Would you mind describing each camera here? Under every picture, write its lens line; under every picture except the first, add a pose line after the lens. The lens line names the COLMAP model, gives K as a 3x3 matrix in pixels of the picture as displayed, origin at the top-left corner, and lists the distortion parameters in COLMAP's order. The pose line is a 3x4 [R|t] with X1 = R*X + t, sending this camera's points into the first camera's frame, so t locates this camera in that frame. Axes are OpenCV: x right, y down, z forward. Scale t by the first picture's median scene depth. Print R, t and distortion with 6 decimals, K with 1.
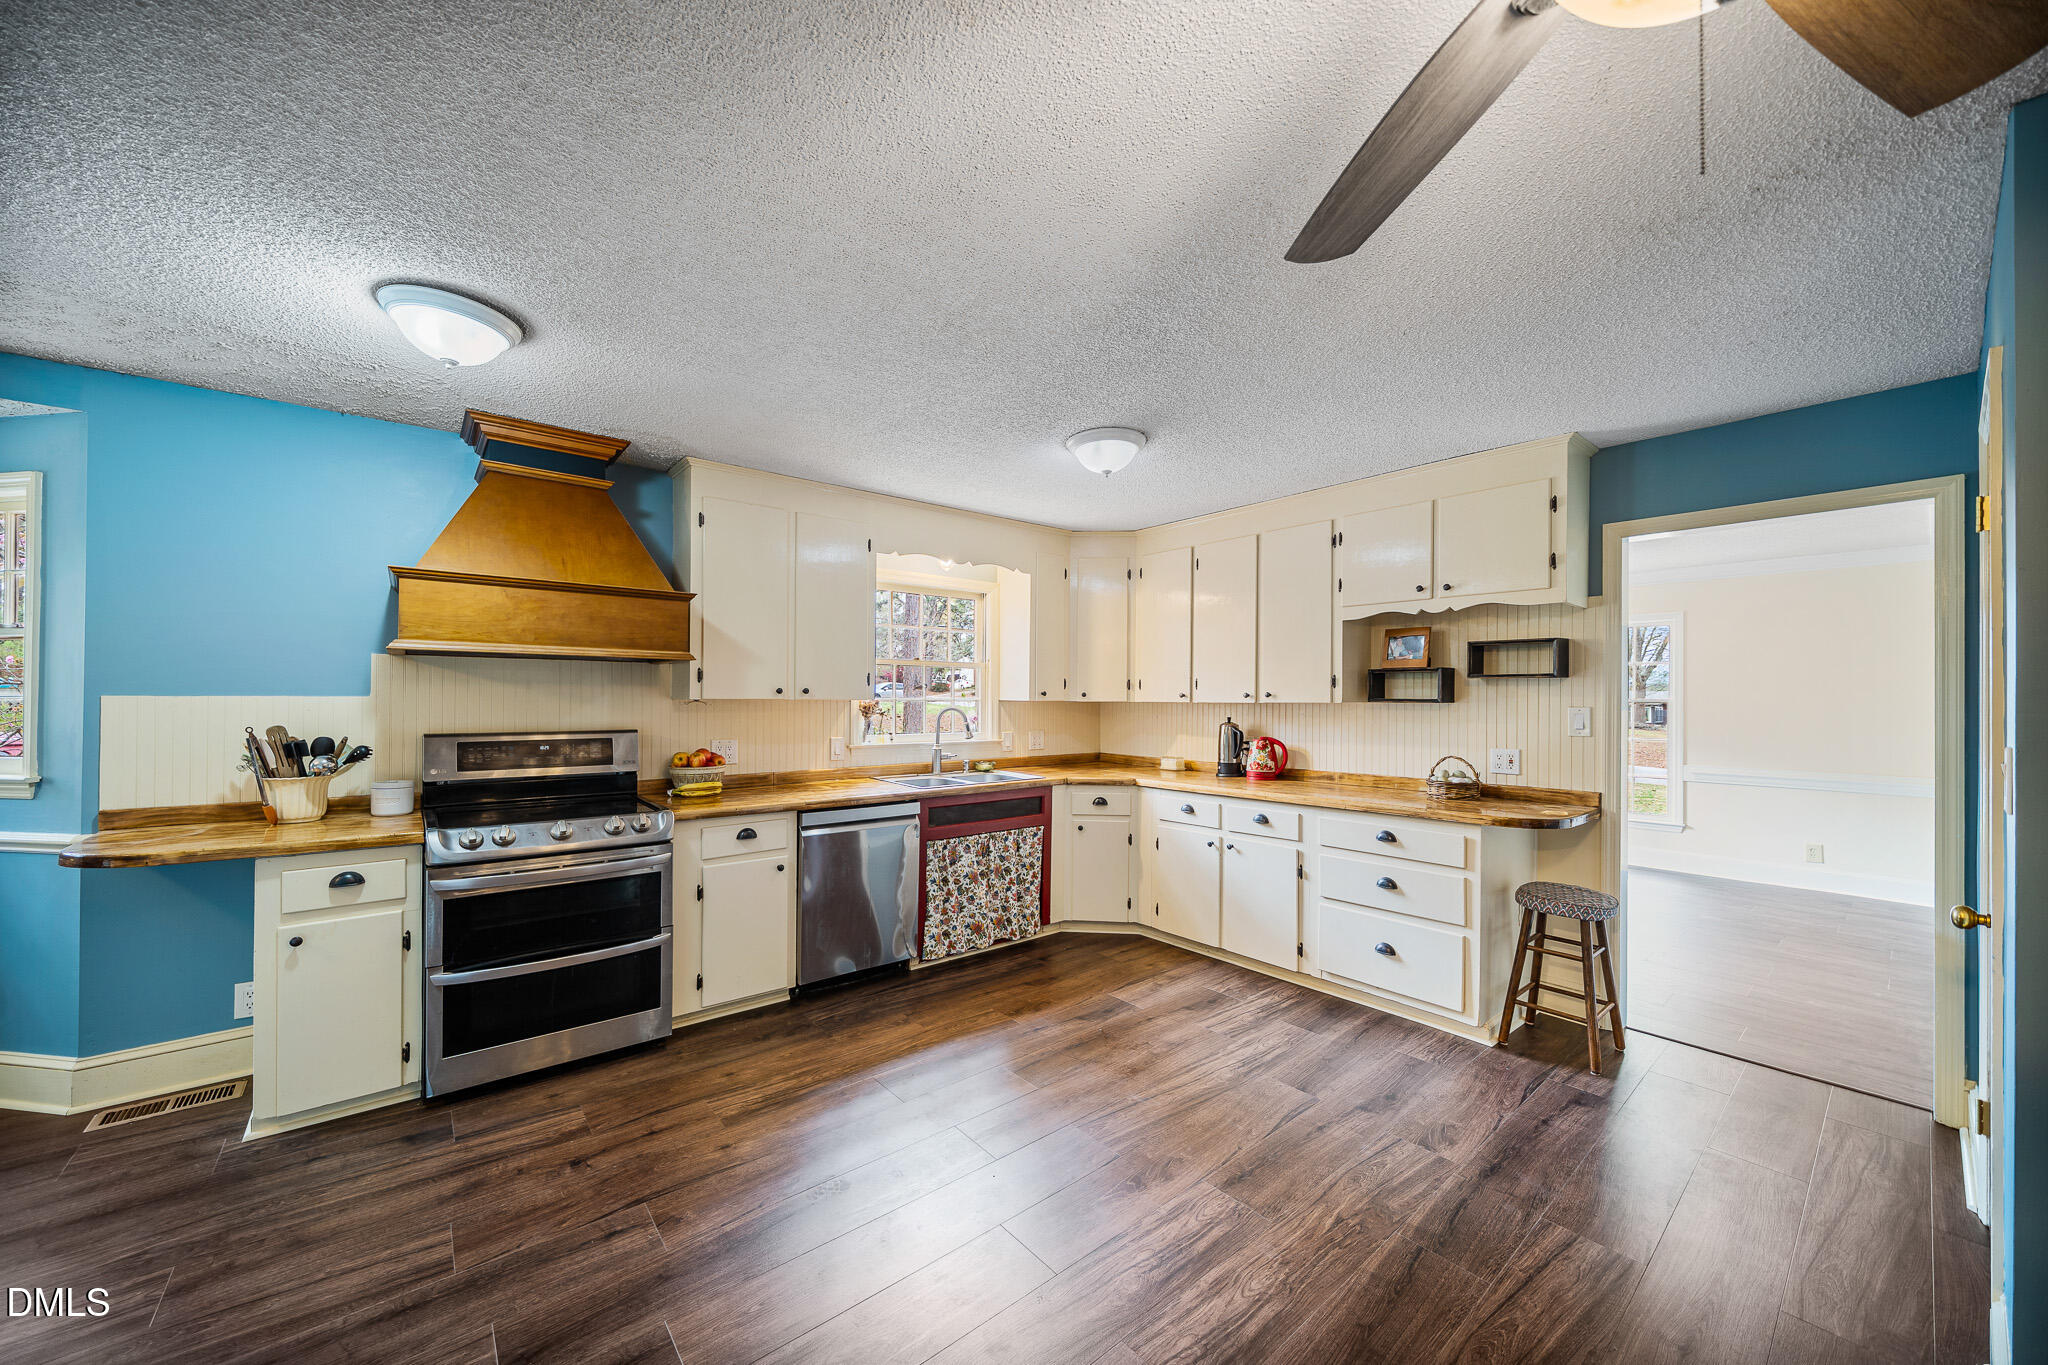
lens RADIAL K [[748.0, 0, 1015.2], [0, 748.0, 697.4], [0, 0, 1]] dist [-0.001139, -0.000113]
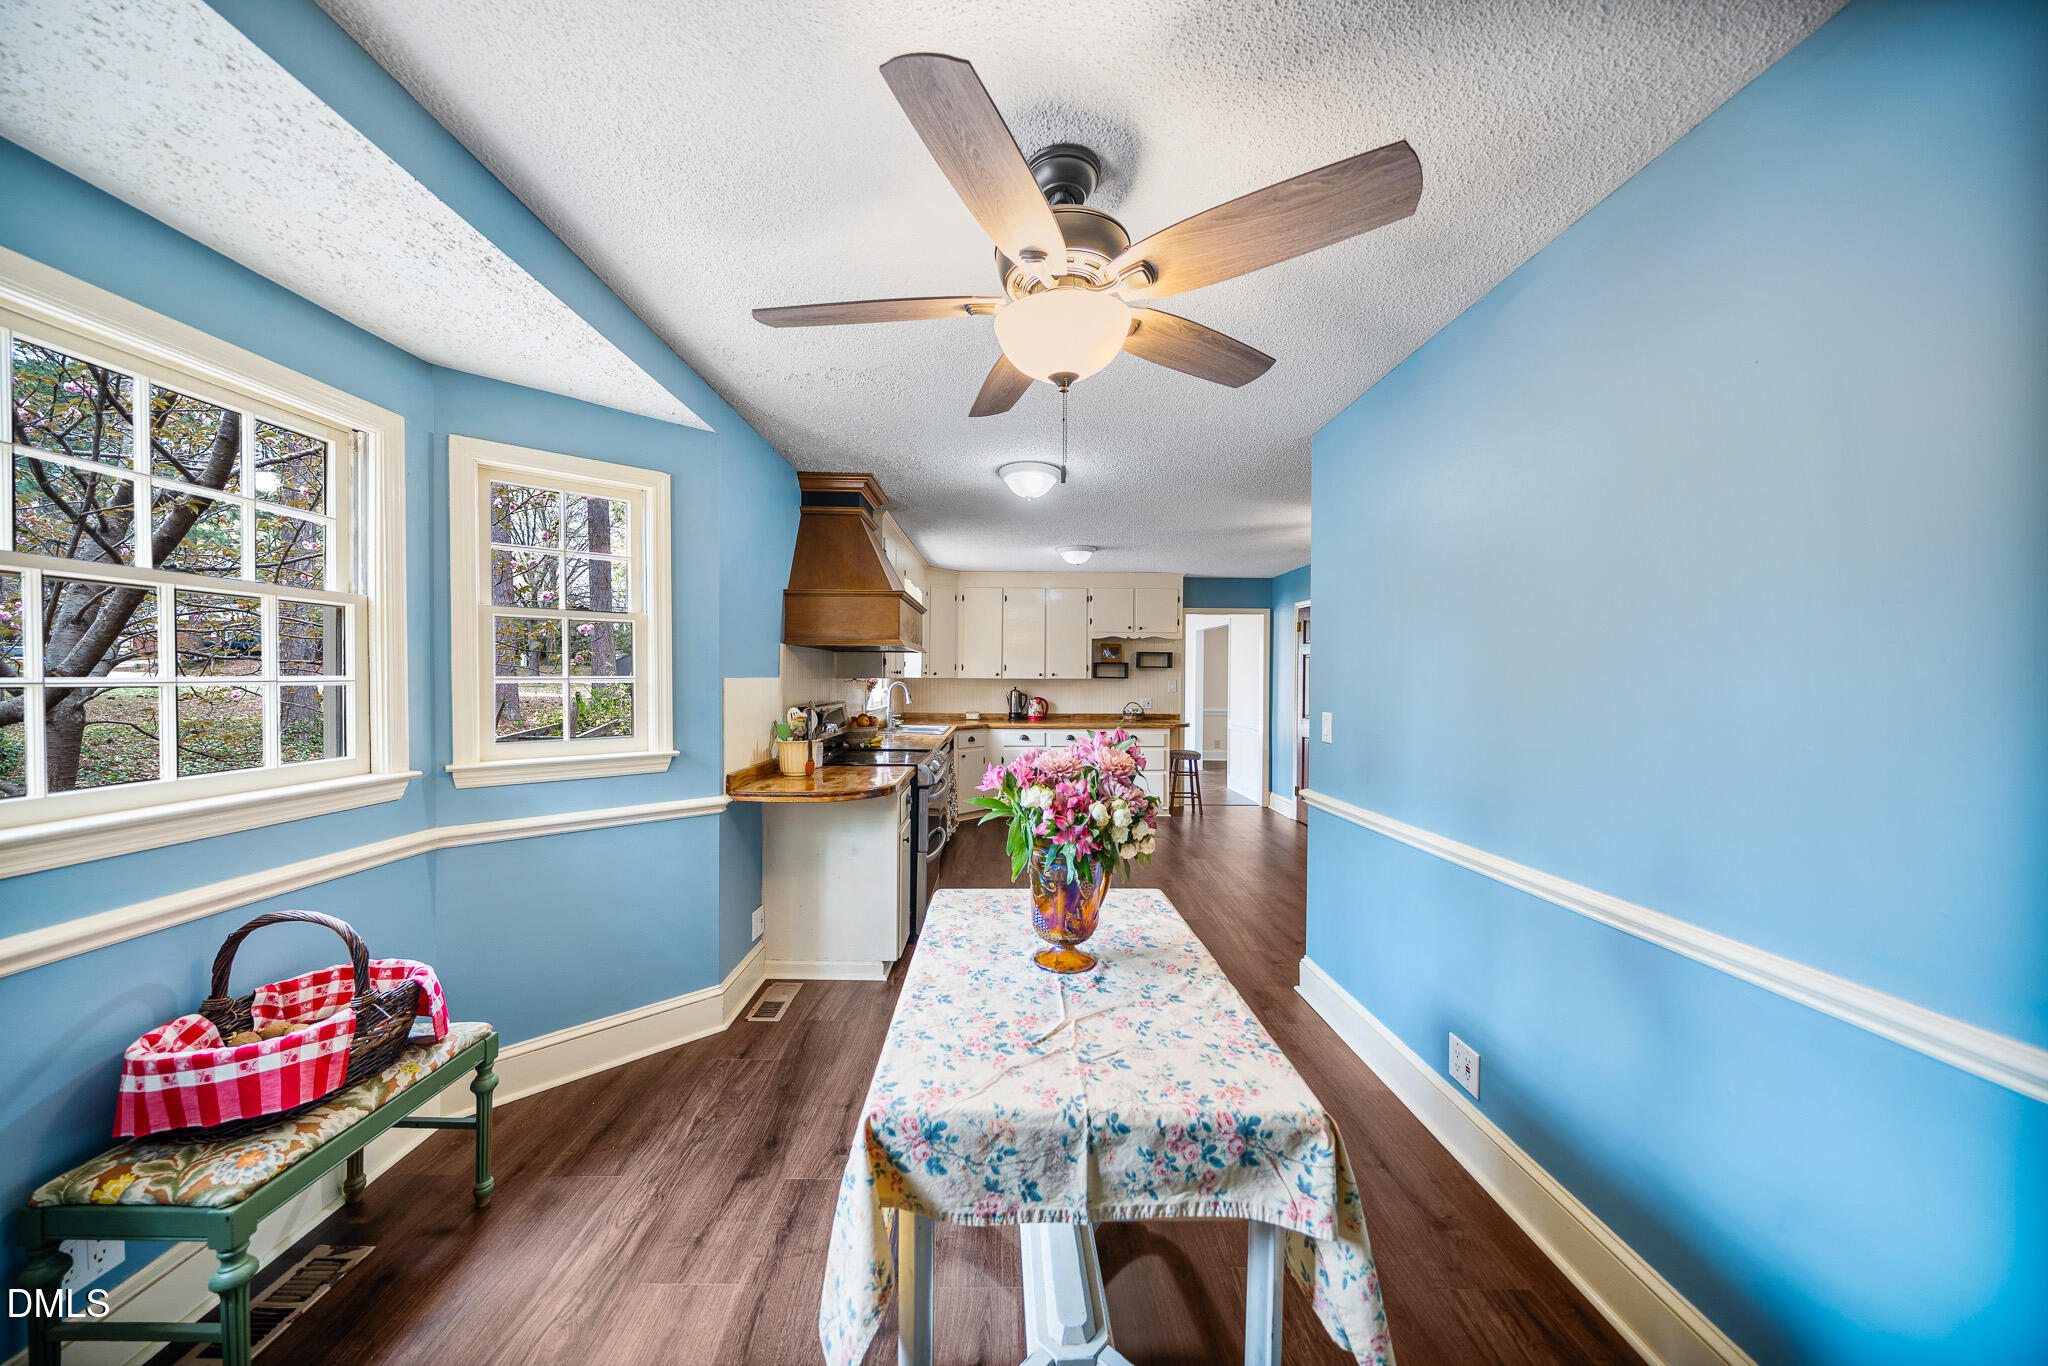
lens RADIAL K [[703.6, 0, 1015.0], [0, 703.6, 686.7], [0, 0, 1]] dist [-0.004008, -0.000113]
pose [[0.617993, -0.012945, 0.786077, -1.178590], [-0.004415, 0.999792, 0.019936, -0.007878], [-0.786171, -0.015791, 0.617807, -0.029720]]
